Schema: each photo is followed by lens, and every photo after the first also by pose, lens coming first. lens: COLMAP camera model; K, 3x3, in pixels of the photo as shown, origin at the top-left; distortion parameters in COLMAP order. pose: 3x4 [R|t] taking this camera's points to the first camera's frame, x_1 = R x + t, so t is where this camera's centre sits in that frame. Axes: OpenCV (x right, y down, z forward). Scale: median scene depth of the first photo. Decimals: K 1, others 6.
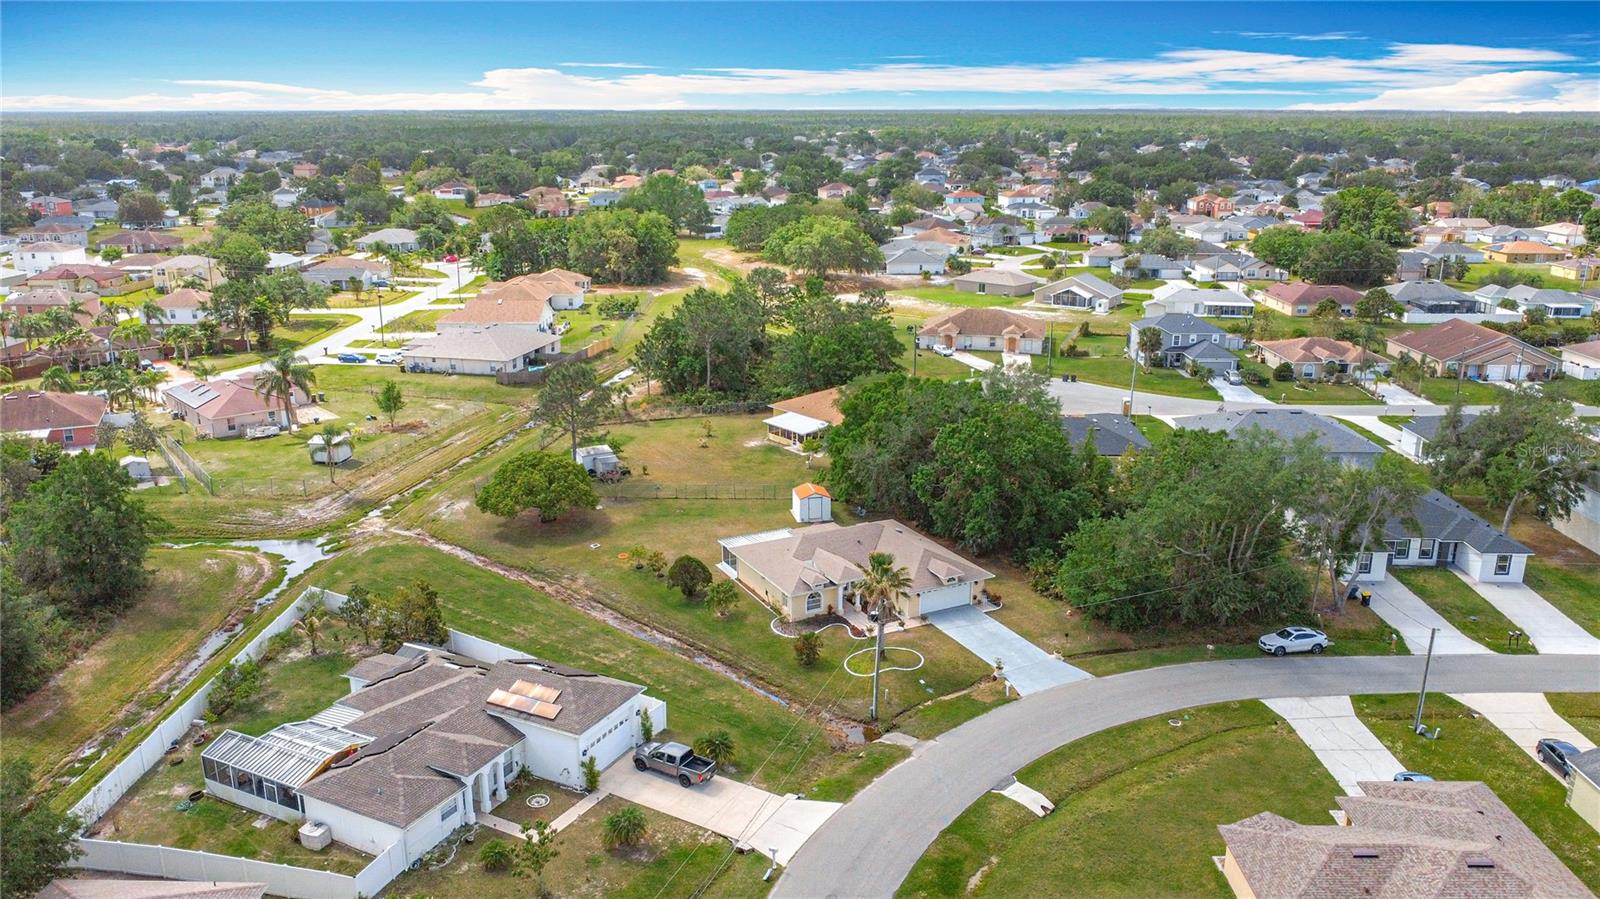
lens RADIAL K [[1197.6, 0, 800.0], [0, 1197.6, 449.5], [0, 0, 1]] dist [-0.006257, -0.007928]
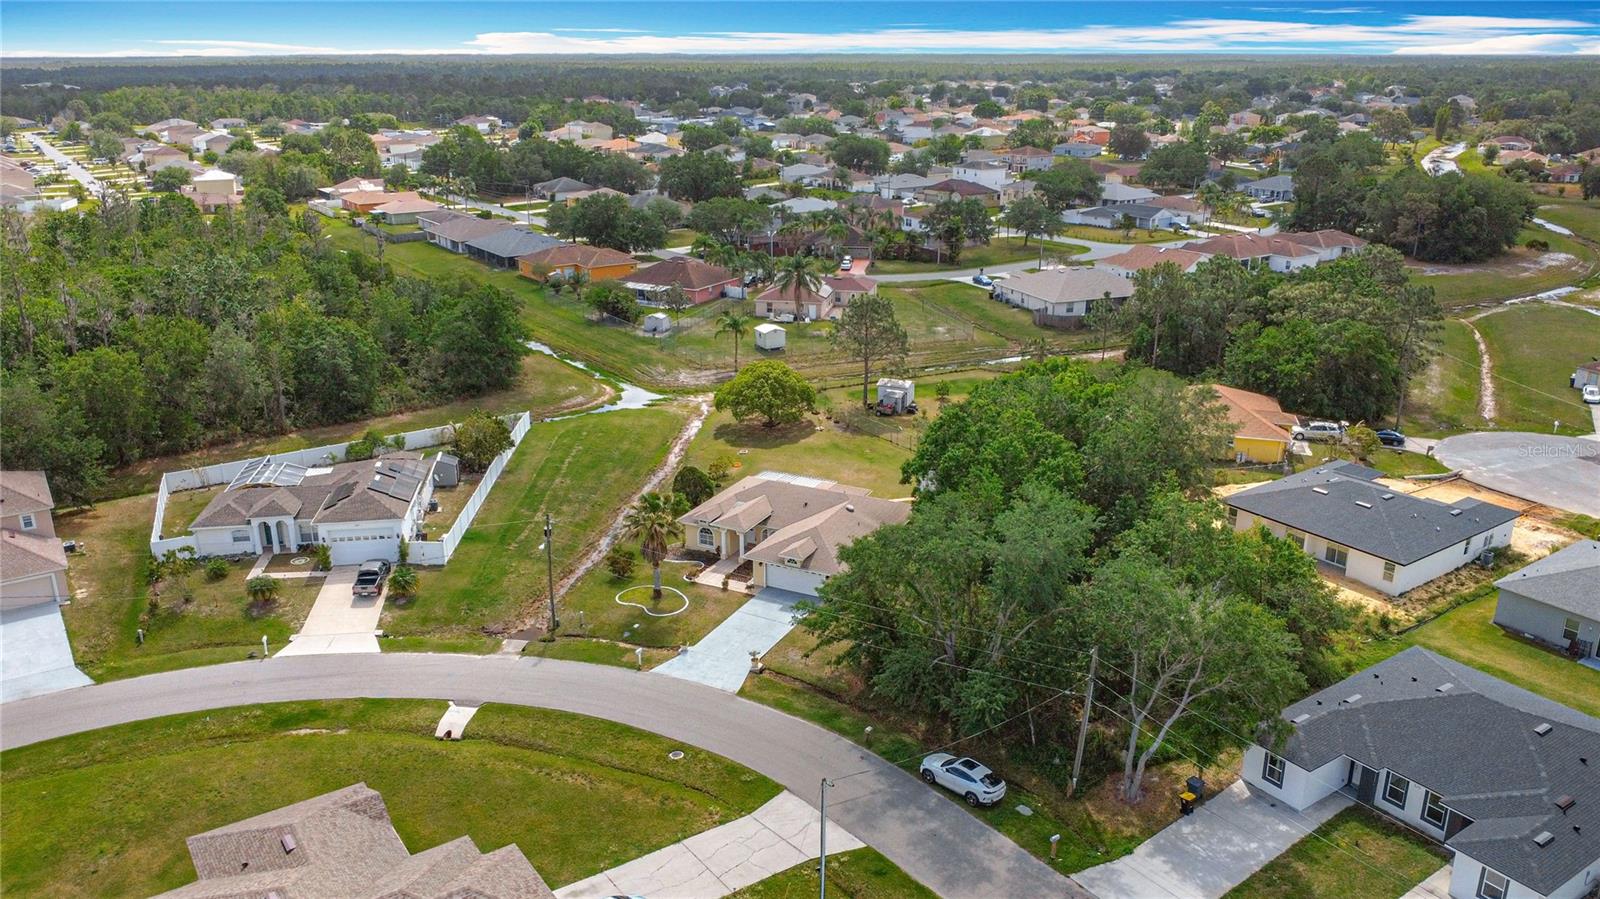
lens RADIAL K [[1197.6, 0, 800.0], [0, 1197.6, 449.5], [0, 0, 1]] dist [-0.006257, -0.007928]
pose [[0.588811, 0.254311, -0.767220, 0.728783], [-0.220461, 0.963753, 0.150260, -0.101122], [0.777623, 0.080667, 0.623534, 0.381536]]
